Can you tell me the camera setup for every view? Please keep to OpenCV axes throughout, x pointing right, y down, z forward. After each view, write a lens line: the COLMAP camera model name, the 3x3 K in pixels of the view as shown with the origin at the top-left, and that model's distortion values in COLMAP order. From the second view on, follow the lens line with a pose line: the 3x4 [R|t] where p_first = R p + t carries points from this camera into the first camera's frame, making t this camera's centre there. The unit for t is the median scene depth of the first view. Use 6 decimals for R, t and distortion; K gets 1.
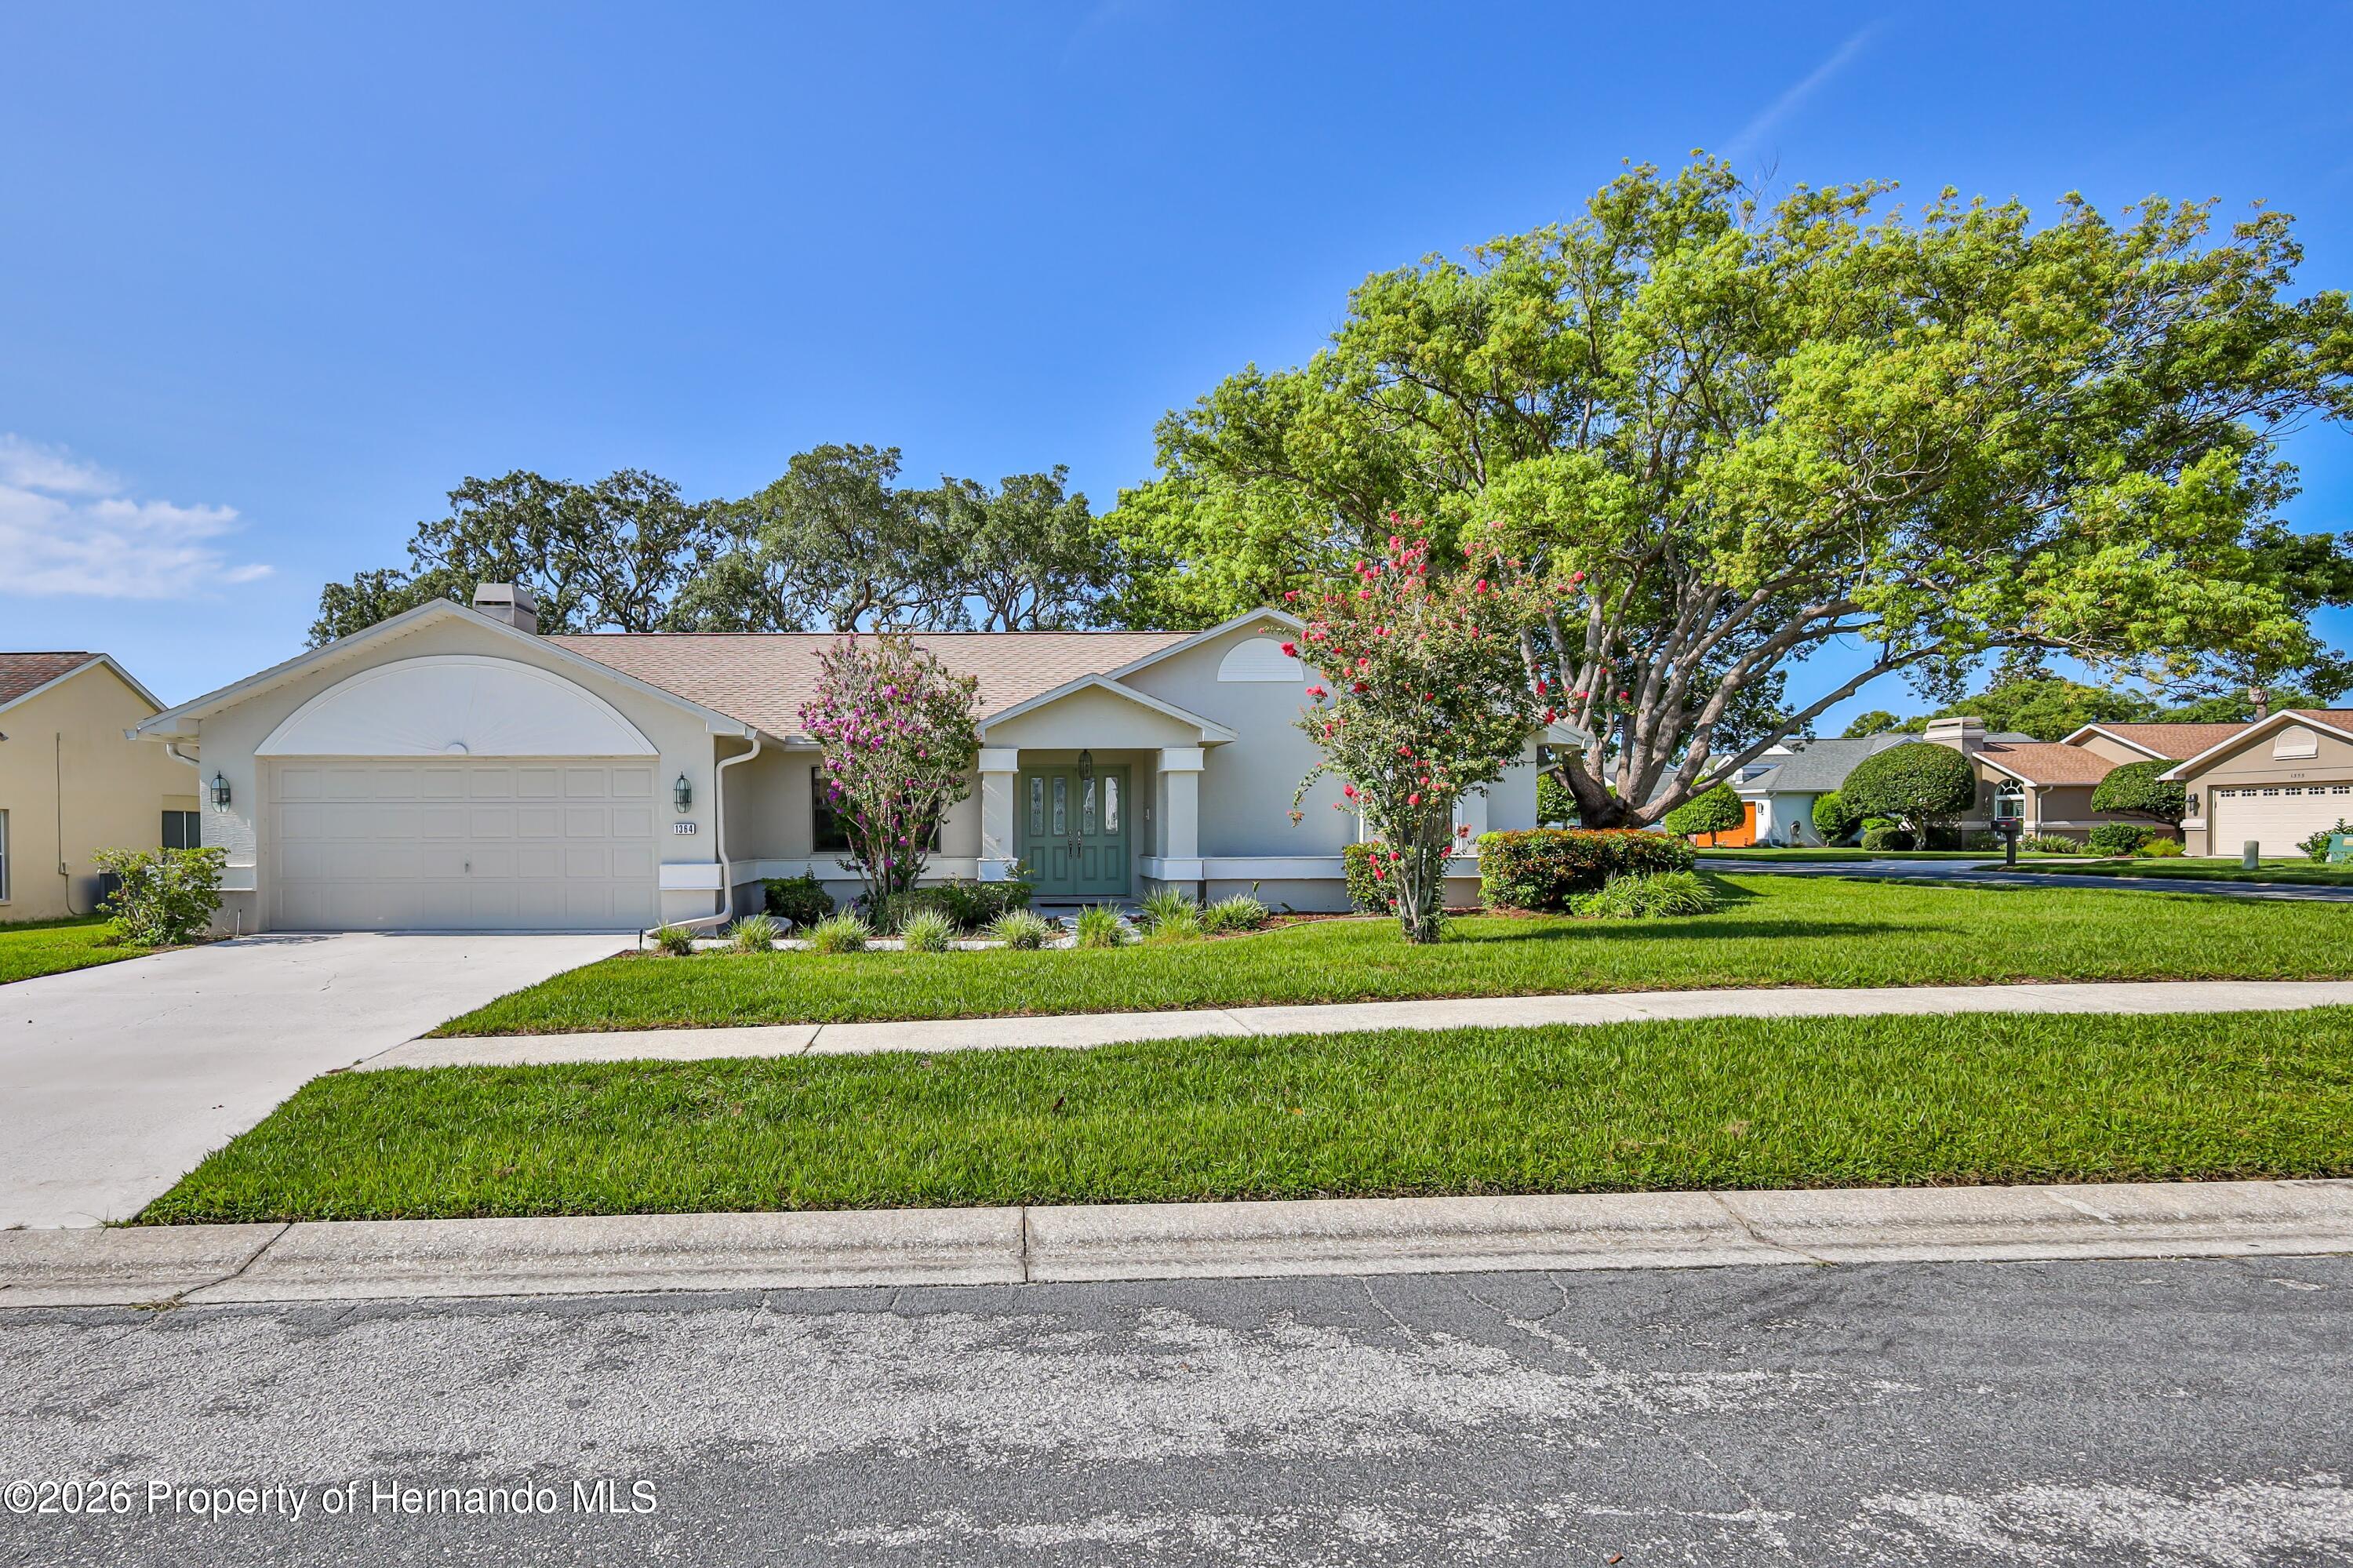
lens RADIAL K [[1063.6, 0, 1176.2], [0, 1063.6, 852.8], [0, 0, 1]] dist [-0.002371, -0.000256]
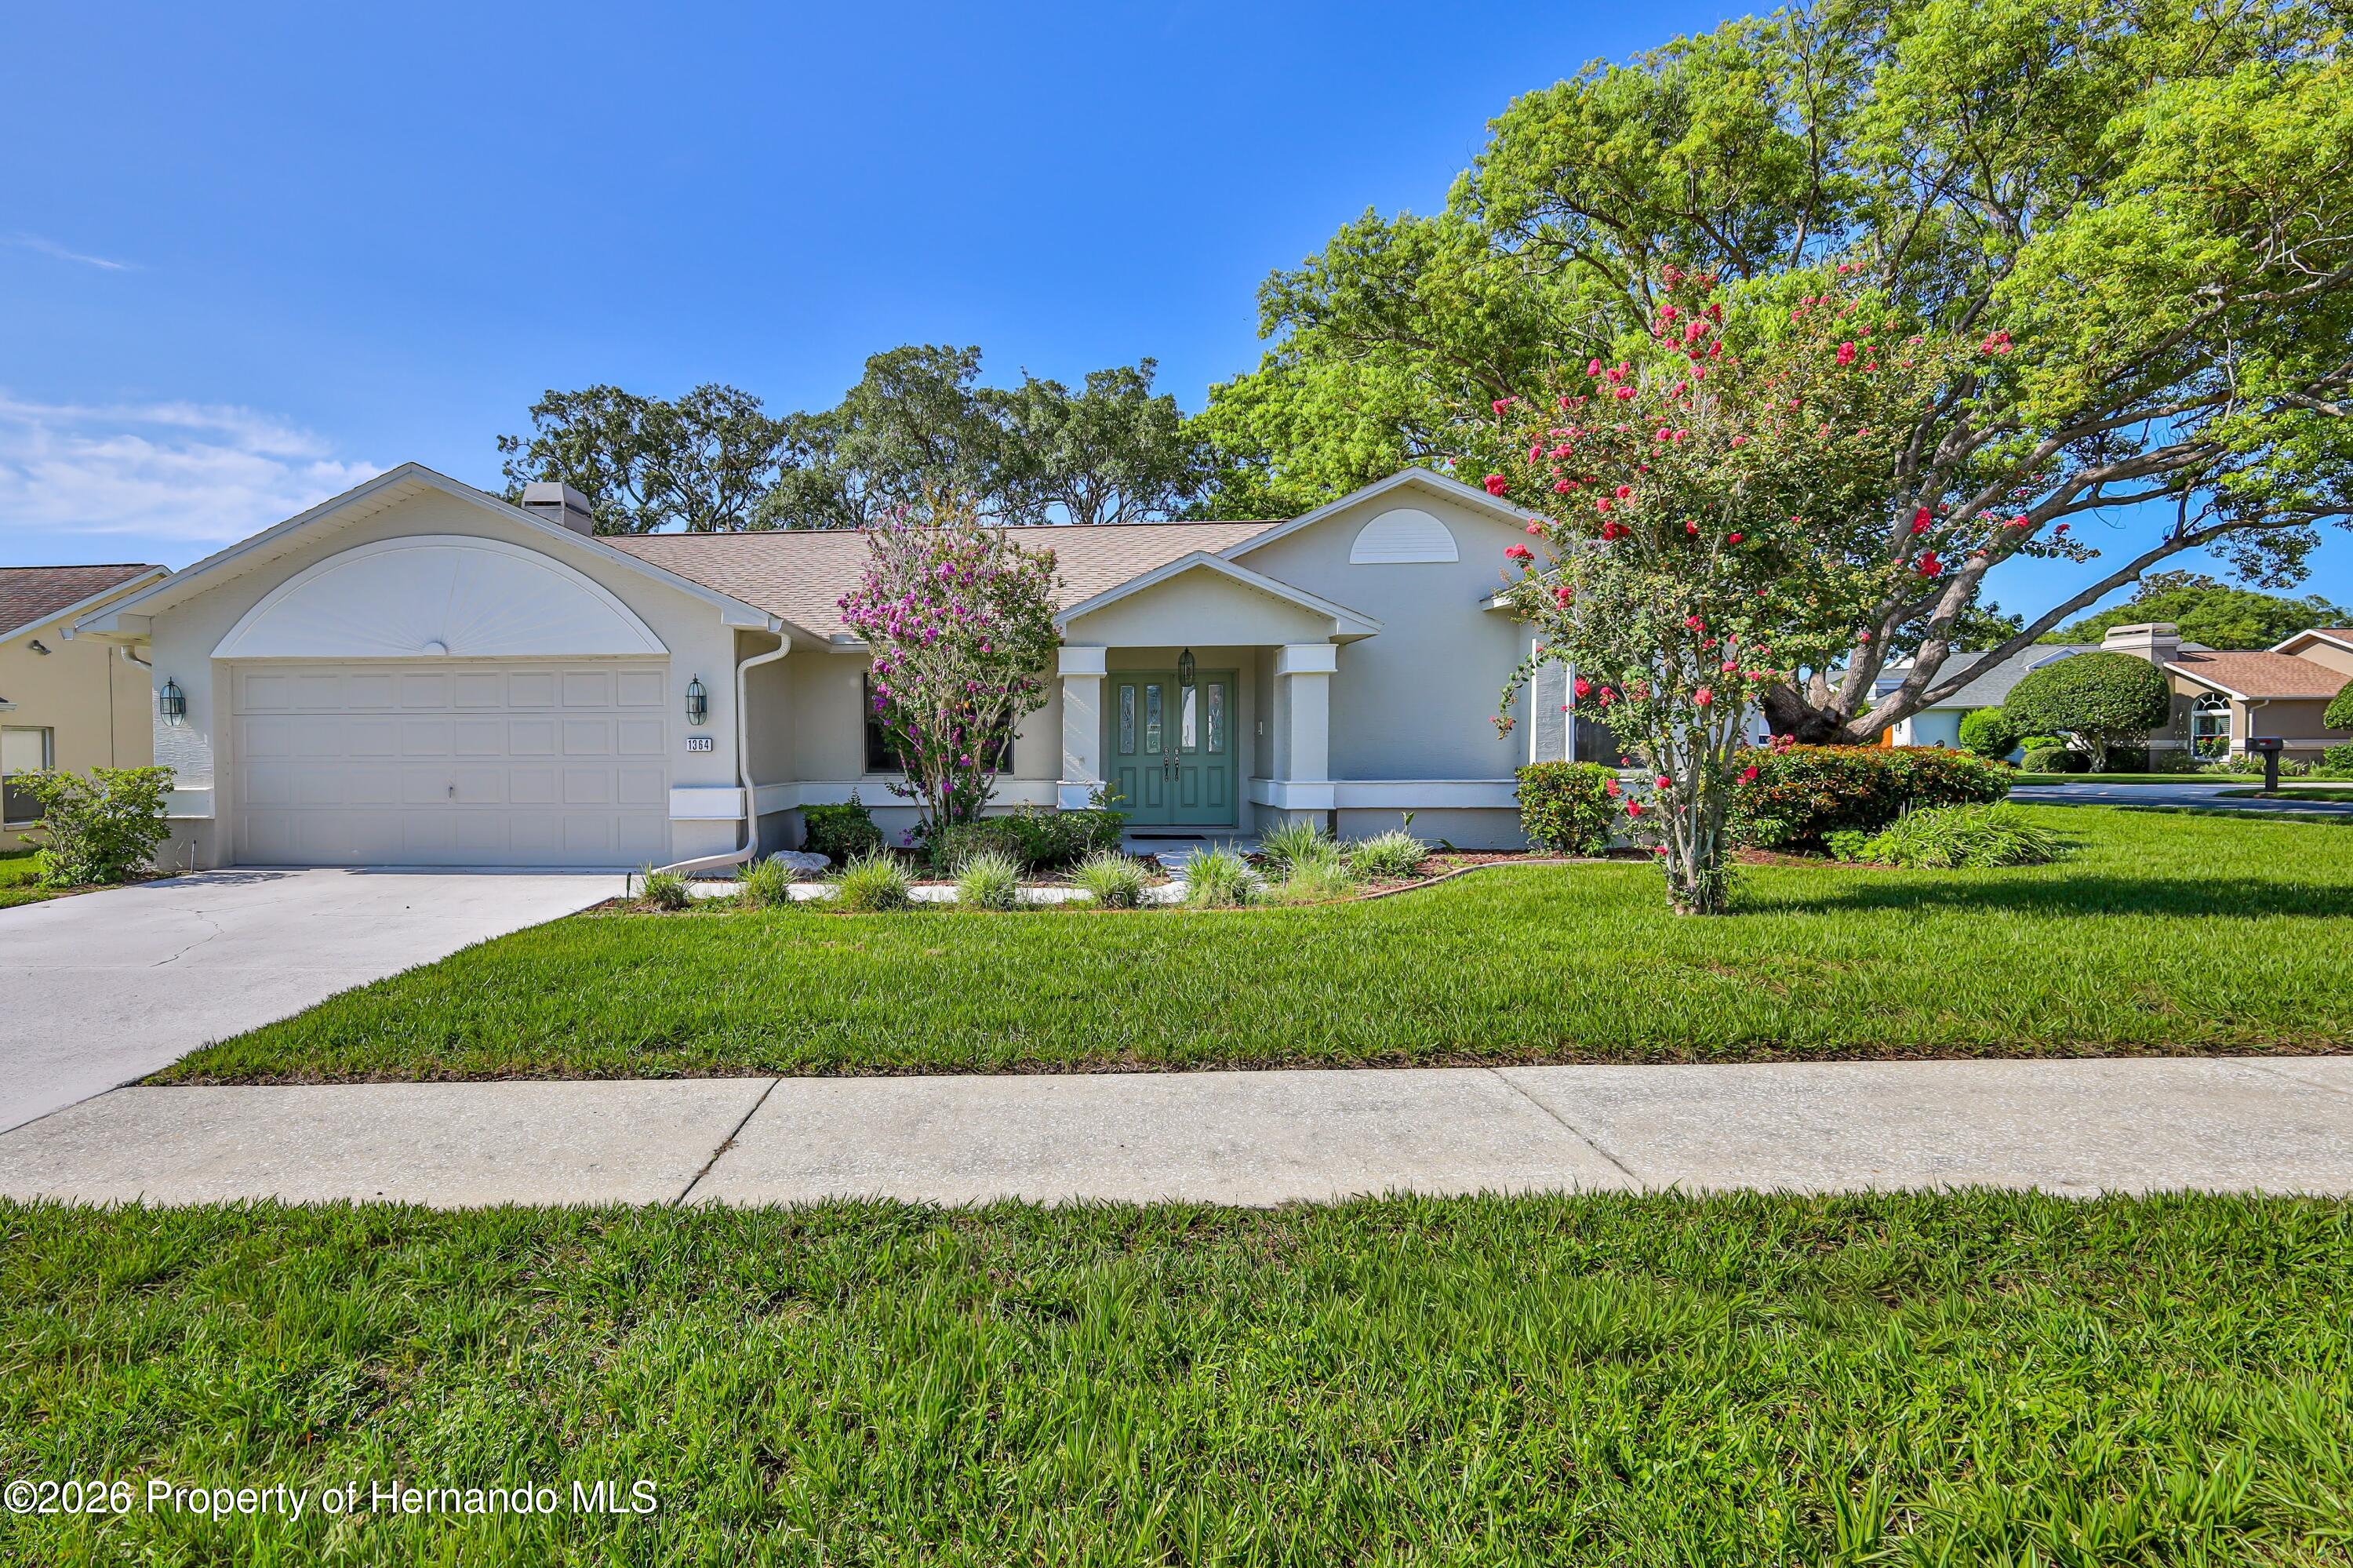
lens RADIAL K [[1081.8, 0, 1176.5], [0, 1081.8, 784.0], [0, 0, 1]] dist [-0.001785, -0.000182]
pose [[0.996930, 0.002651, -0.078258, -0.021619], [-0.001872, 0.999948, 0.010026, -0.000916], [0.078281, -0.009849, 0.996883, 0.128679]]
